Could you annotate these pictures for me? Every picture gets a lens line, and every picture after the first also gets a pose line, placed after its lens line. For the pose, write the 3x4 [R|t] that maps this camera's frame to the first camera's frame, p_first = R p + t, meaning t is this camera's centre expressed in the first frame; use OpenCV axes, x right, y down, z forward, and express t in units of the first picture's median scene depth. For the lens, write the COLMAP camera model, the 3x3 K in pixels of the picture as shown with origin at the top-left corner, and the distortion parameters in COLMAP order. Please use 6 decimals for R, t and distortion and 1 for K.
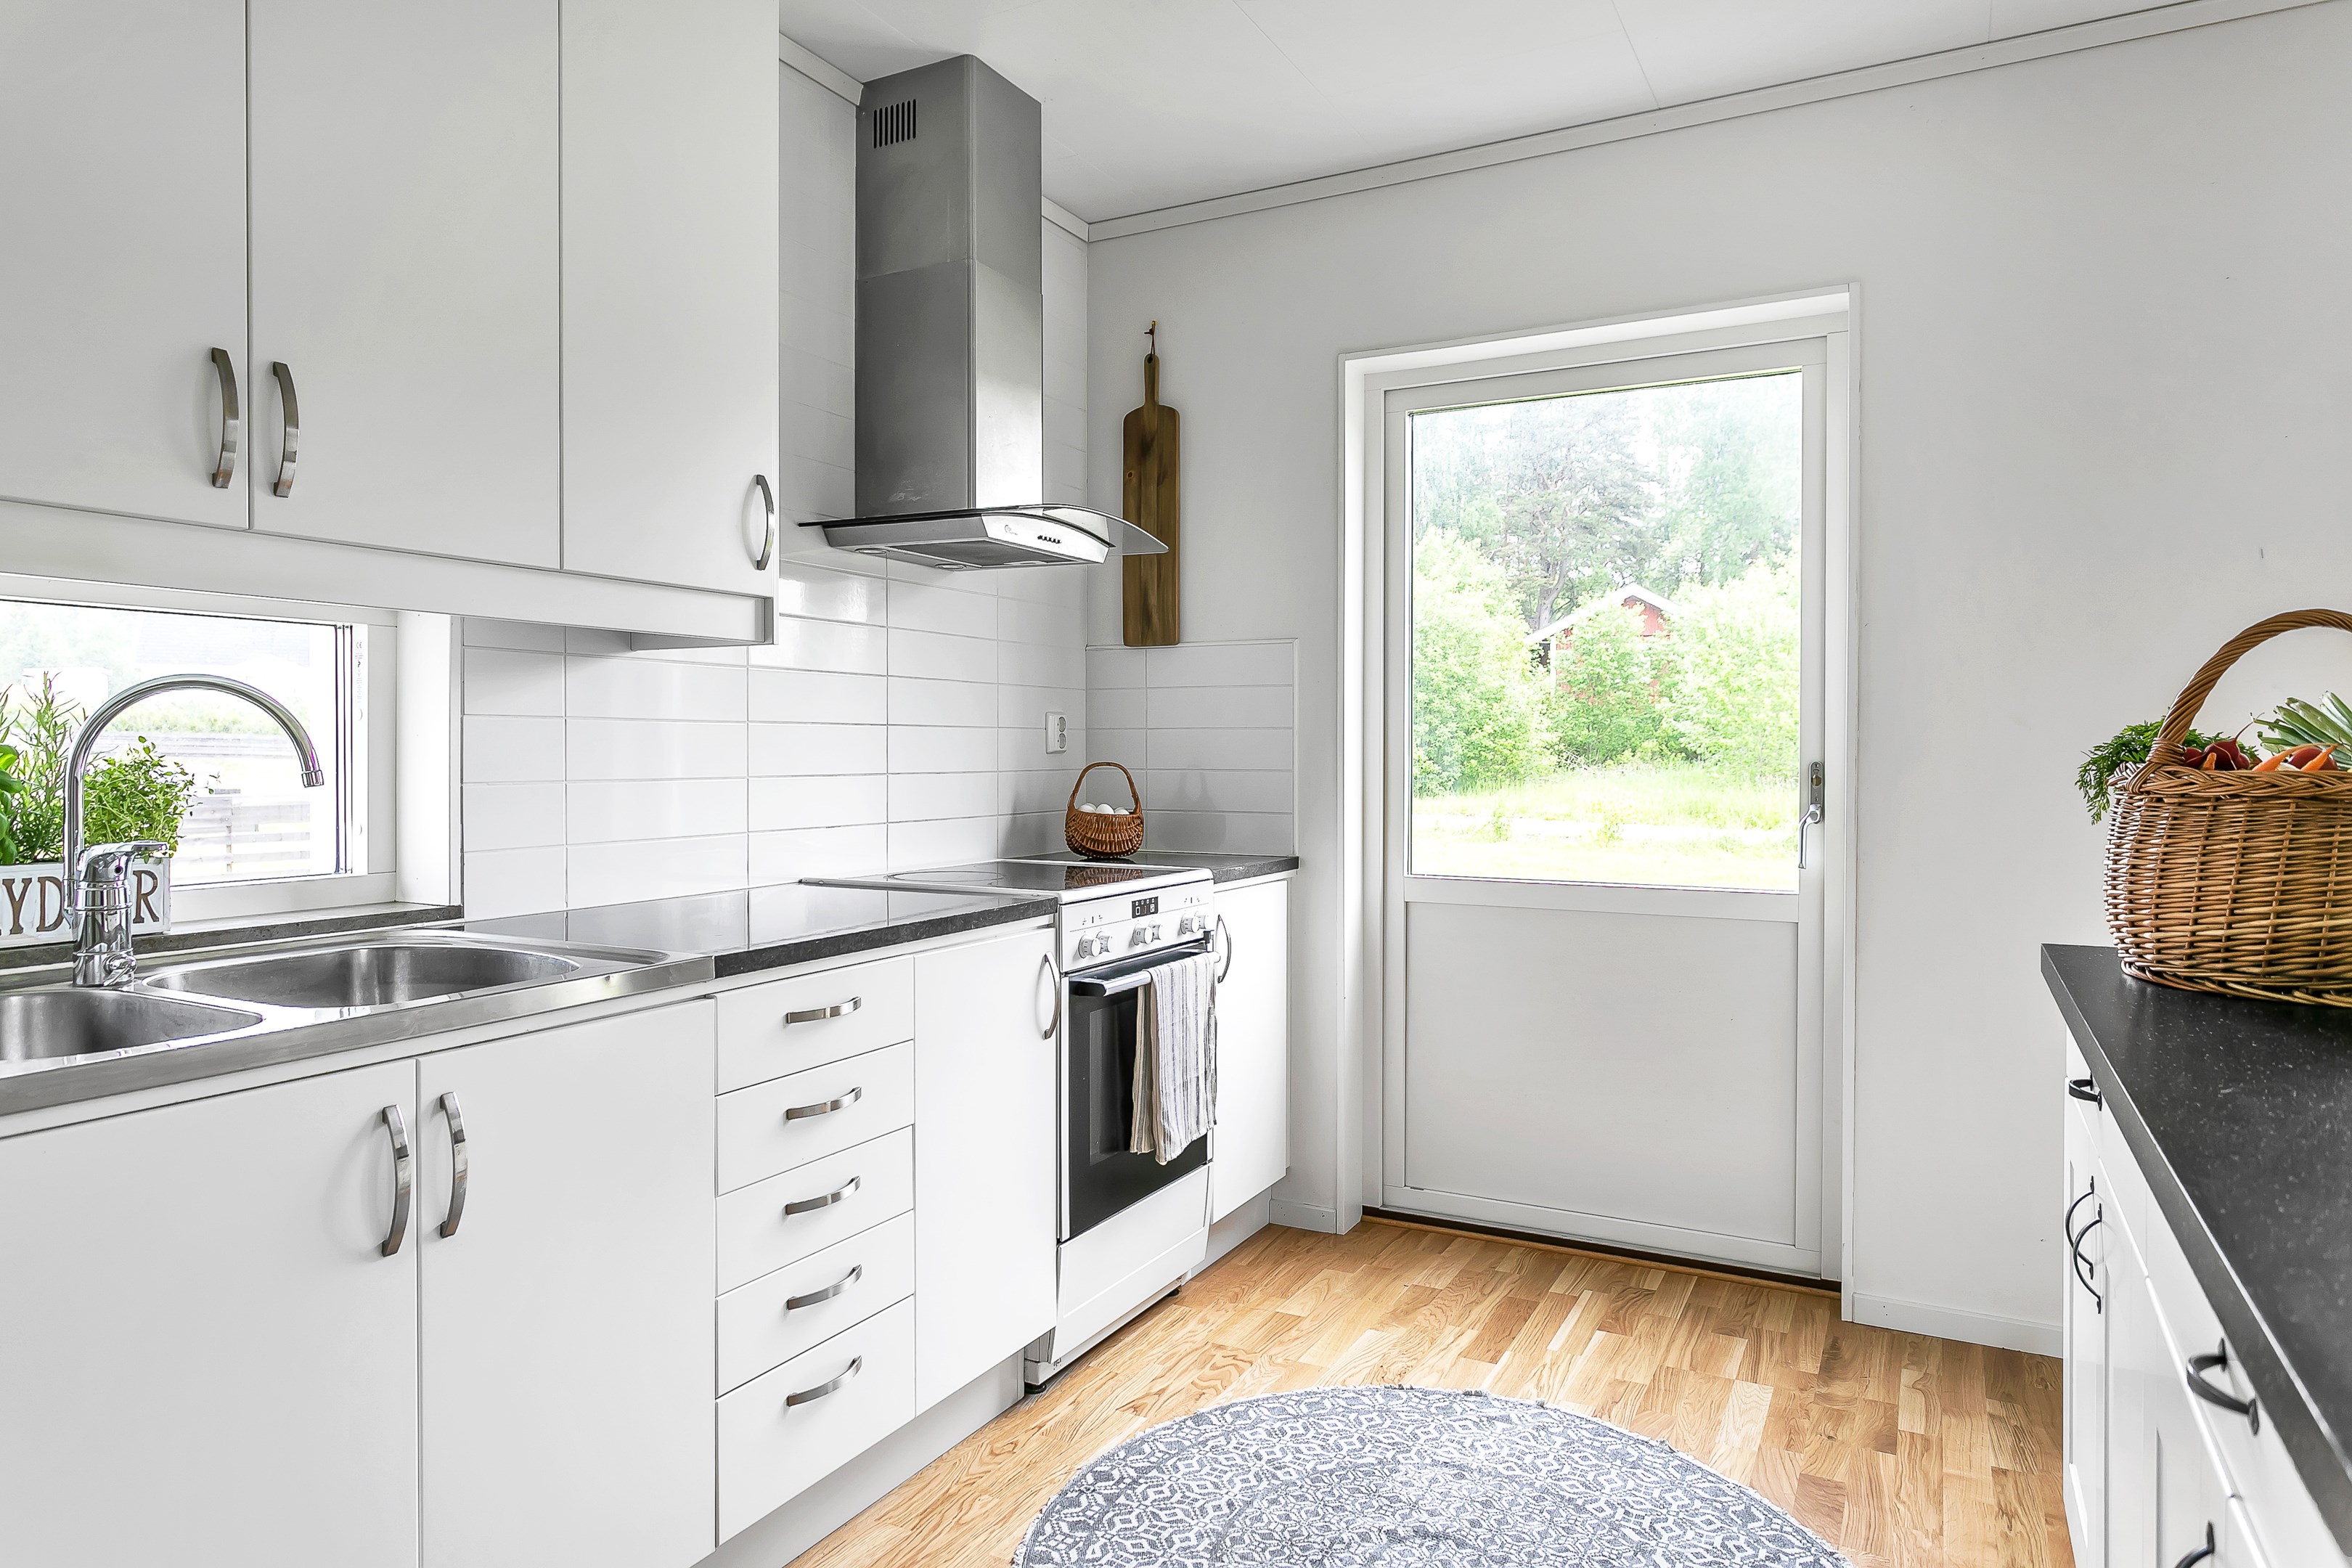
lens RADIAL K [[1431.9, 0, 1164.0], [0, 1431.9, 763.8], [0, 0, 1]] dist [-0.006080, 0.001319]
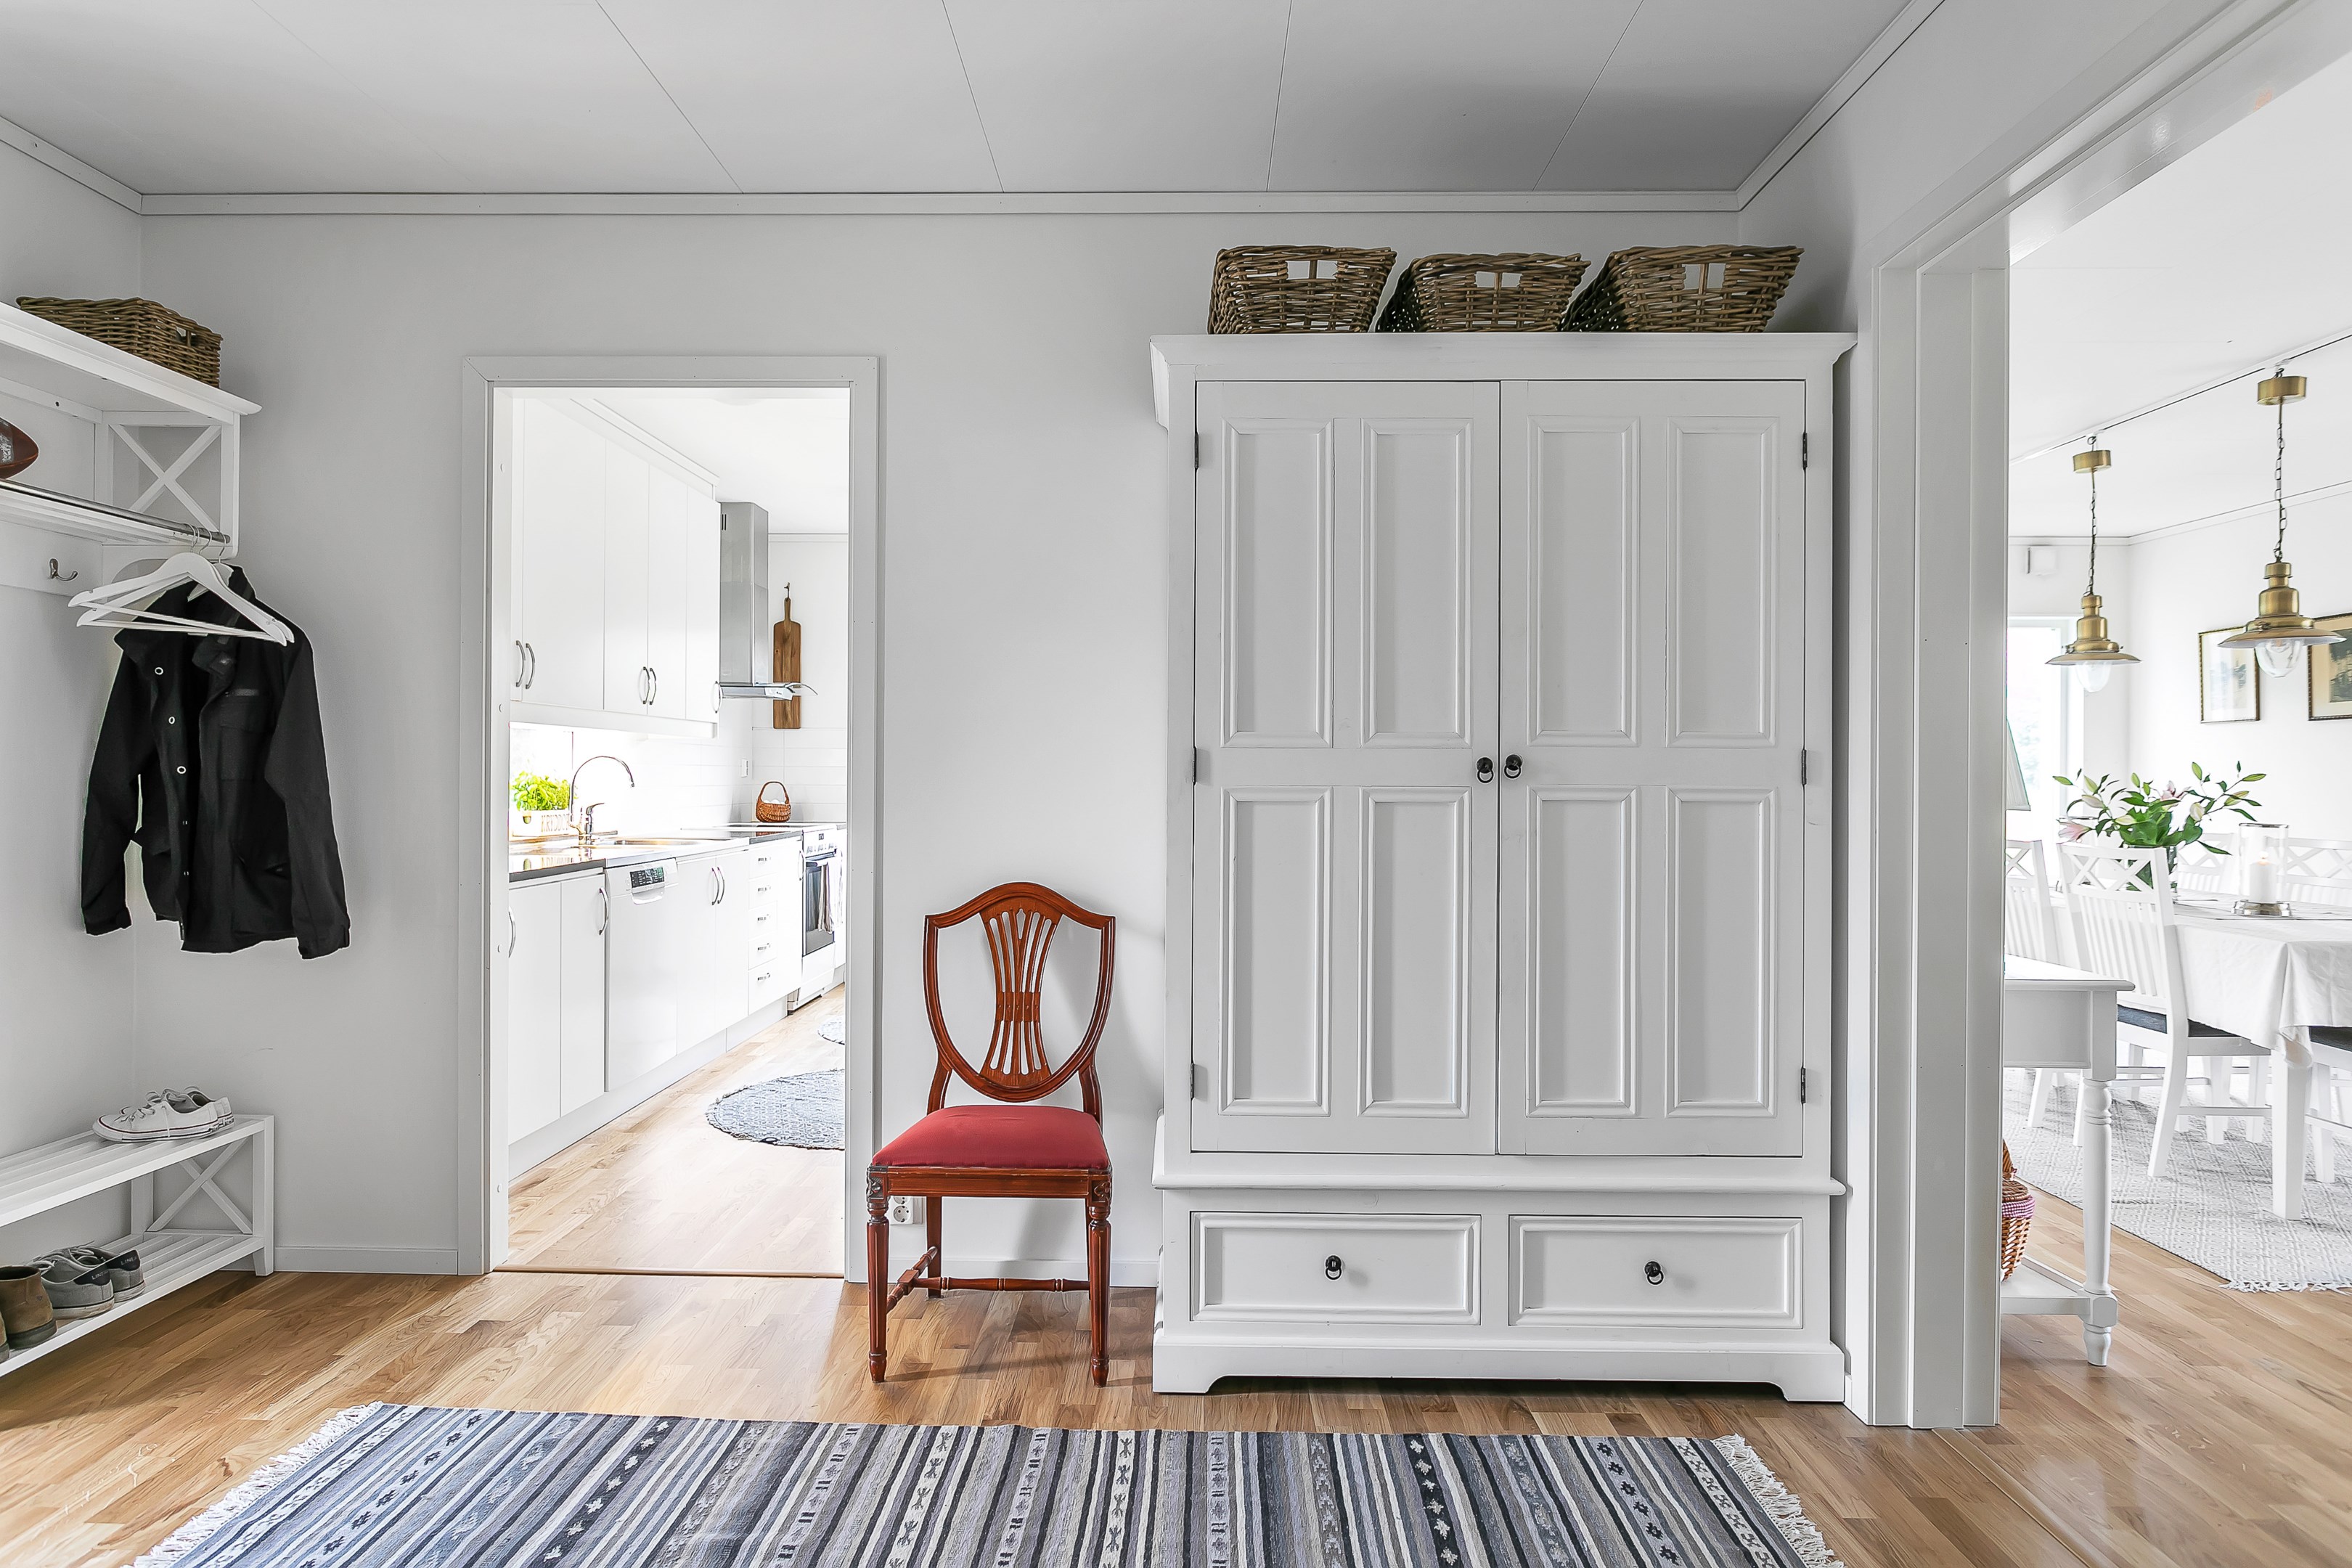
lens RADIAL K [[1355.4, 0, 1174.2], [0, 1355.4, 777.0], [0, 0, 1]] dist [-0.000068, 0.005847]
pose [[0.886575, 0.004231, 0.462565, -0.608255], [-0.000659, 0.999969, -0.007884, 0.010339], [-0.462584, 0.006684, 0.886551, -1.541017]]
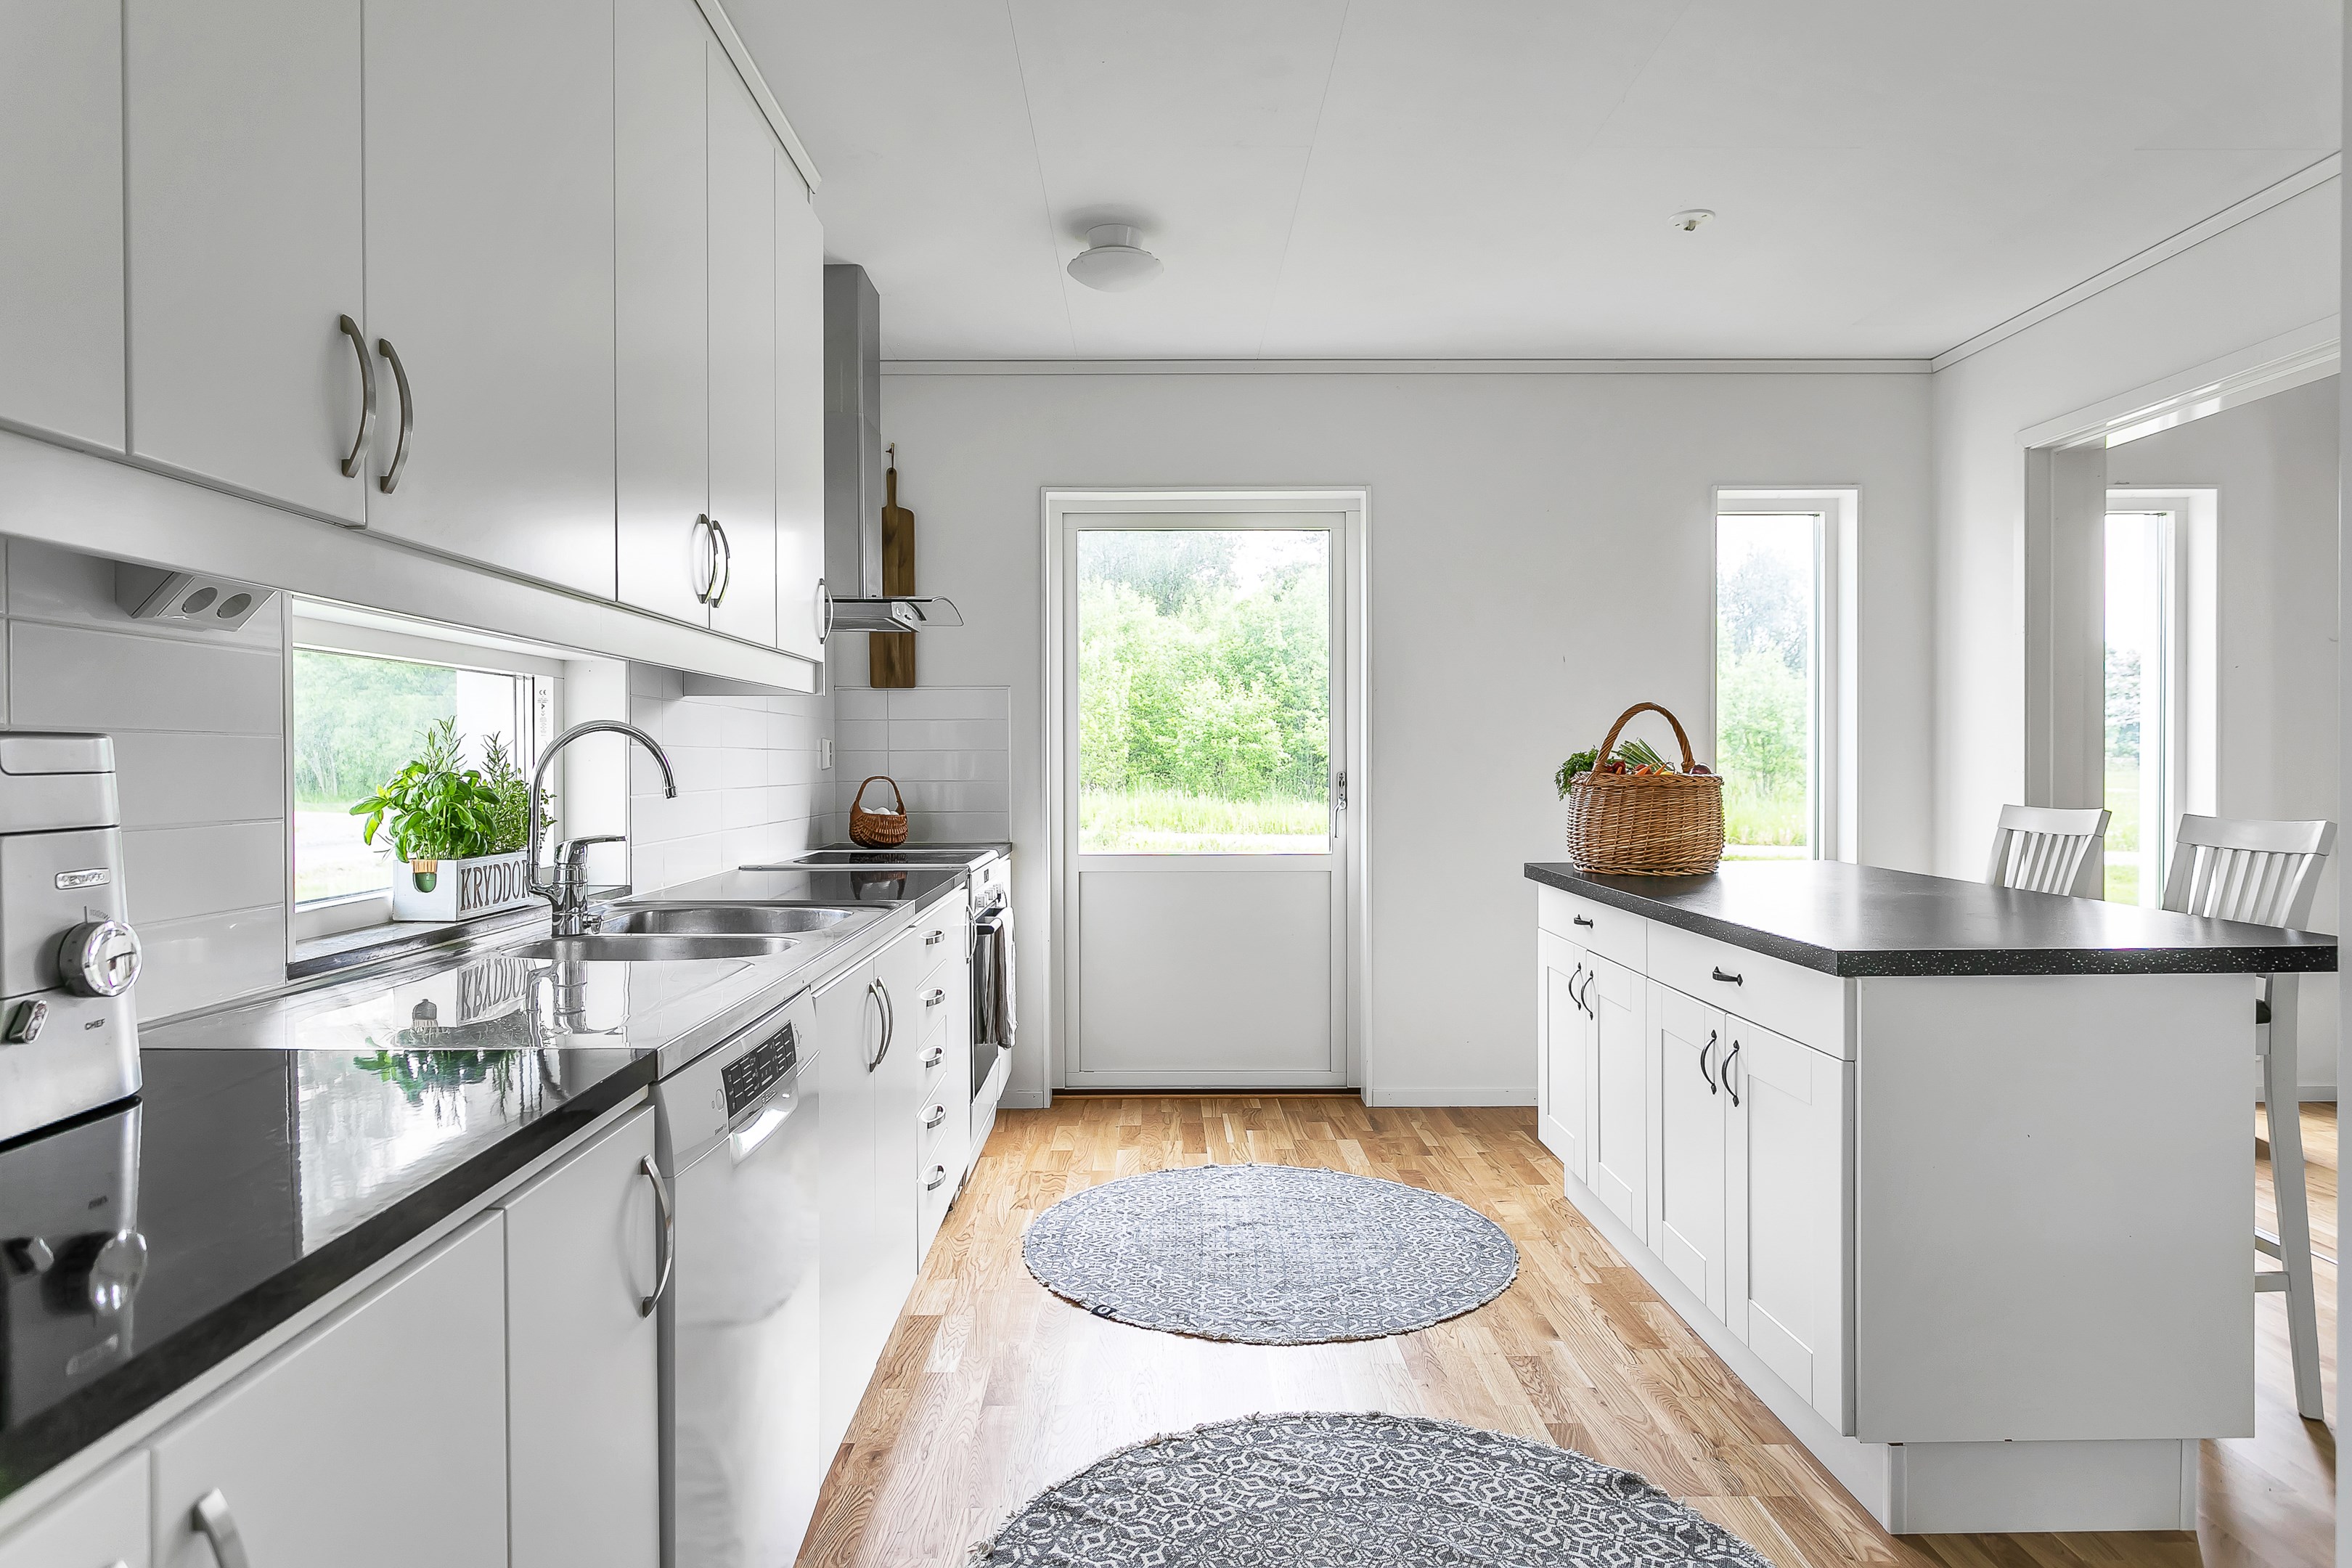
lens RADIAL K [[1355.4, 0, 1169.4], [0, 1355.4, 778.2], [0, 0, 1]] dist [-0.000068, 0.005847]
pose [[0.875404, -0.009539, 0.483298, -0.533945], [0.008912, 0.999954, 0.003593, -0.001928], [-0.483310, 0.001162, 0.875449, -0.300718]]
